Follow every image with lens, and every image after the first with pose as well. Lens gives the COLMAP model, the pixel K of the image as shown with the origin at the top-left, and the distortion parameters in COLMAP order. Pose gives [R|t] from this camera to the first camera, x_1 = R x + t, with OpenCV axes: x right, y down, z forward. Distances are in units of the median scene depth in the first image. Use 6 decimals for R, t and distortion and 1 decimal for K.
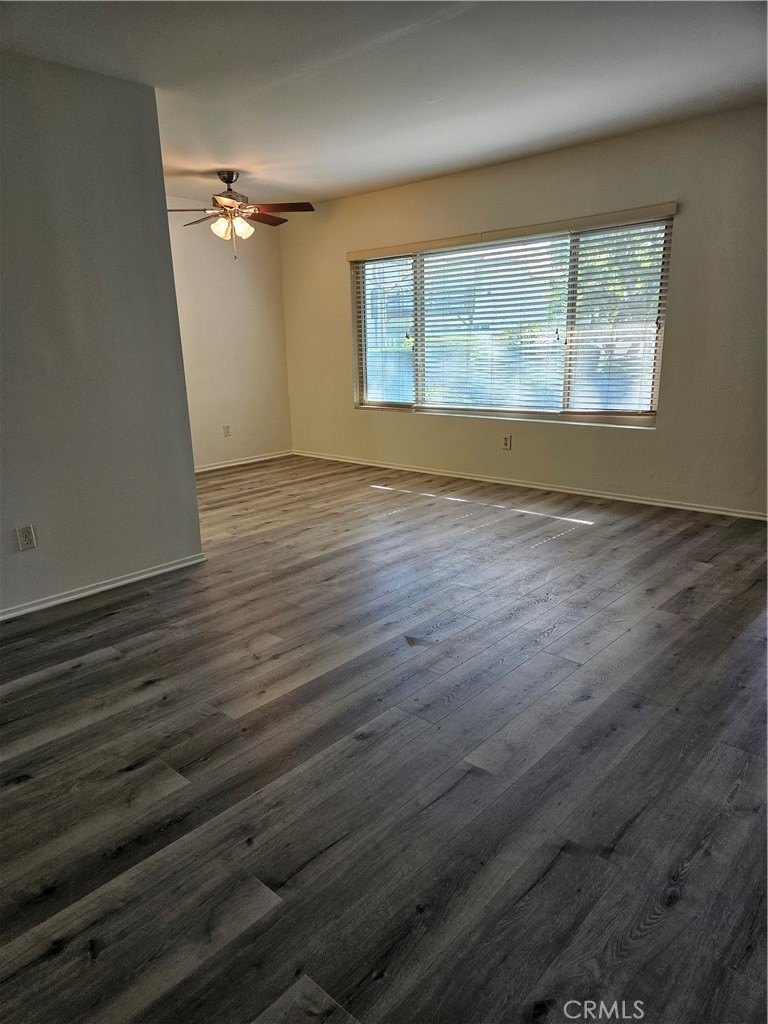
lens RADIAL K [[675.3, 0, 375.1], [0, 675.3, 518.9], [0, 0, 1]] dist [0.077874, -0.064336]
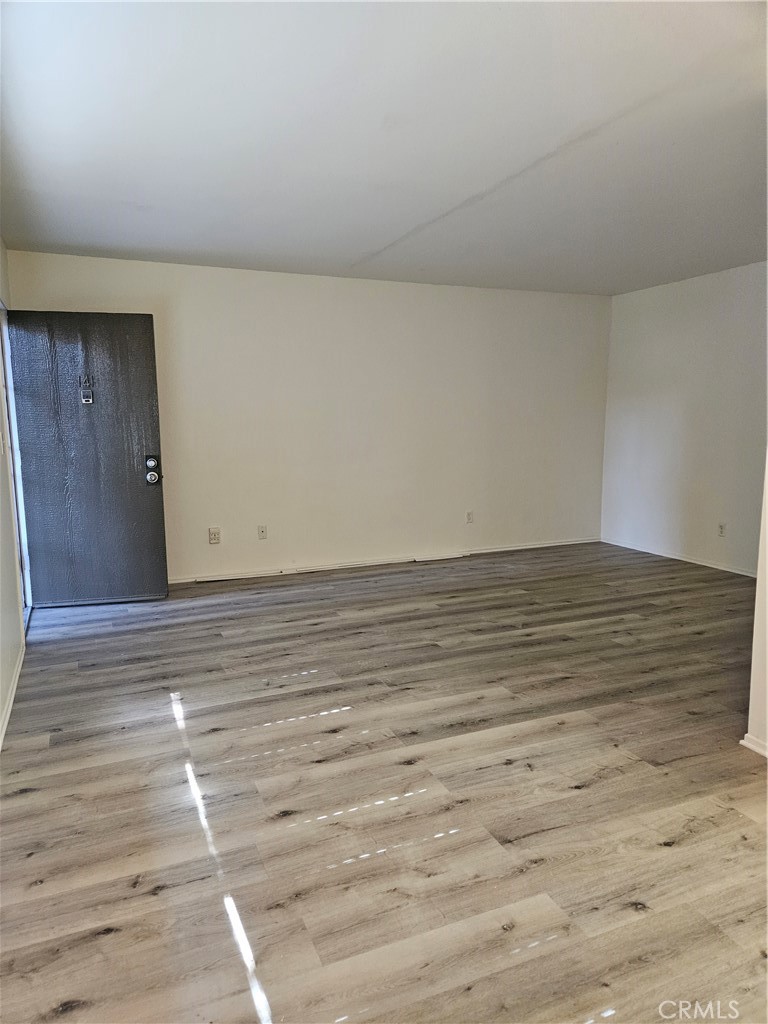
lens RADIAL K [[675.3, 0, 375.1], [0, 675.3, 518.9], [0, 0, 1]] dist [0.077874, -0.064336]
pose [[-0.909326, -0.026238, 0.415256, -0.220190], [0.144143, 0.916345, 0.373543, -0.515676], [-0.390319, 0.399528, -0.829475, 1.832288]]
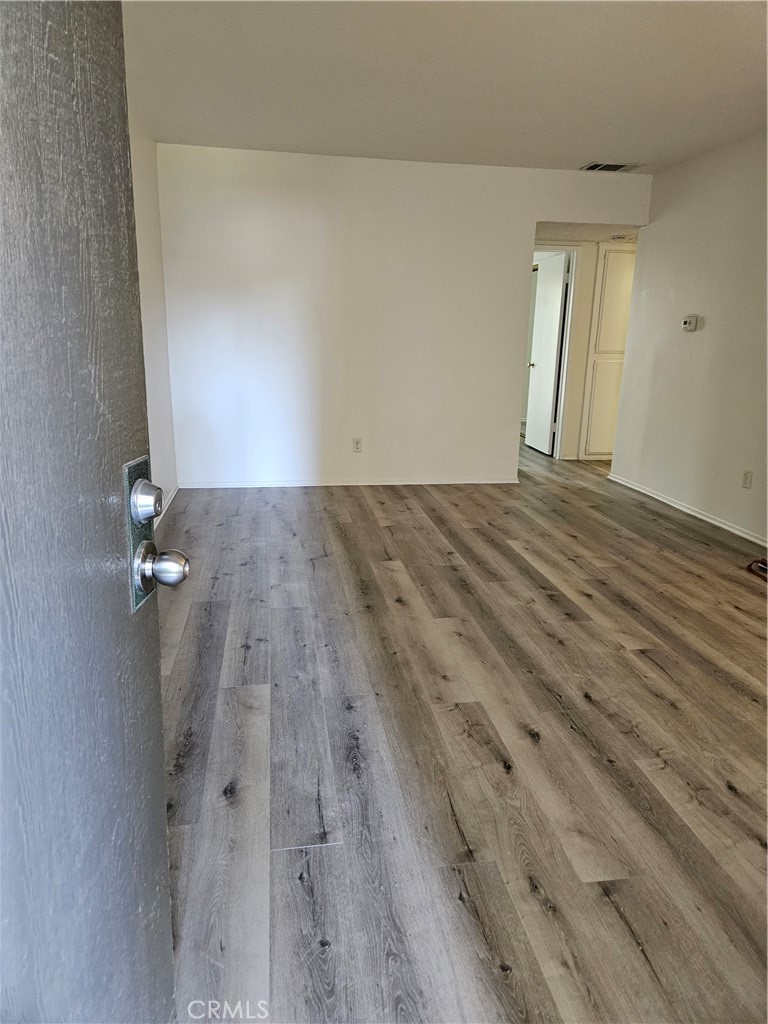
lens RADIAL K [[675.3, 0, 375.1], [0, 675.3, 518.9], [0, 0, 1]] dist [0.077874, -0.064336]
pose [[-0.622480, 0.226075, -0.749272, 0.881460], [-0.210112, 0.873950, 0.438251, -0.309268], [0.753904, 0.430234, -0.496516, 1.052922]]
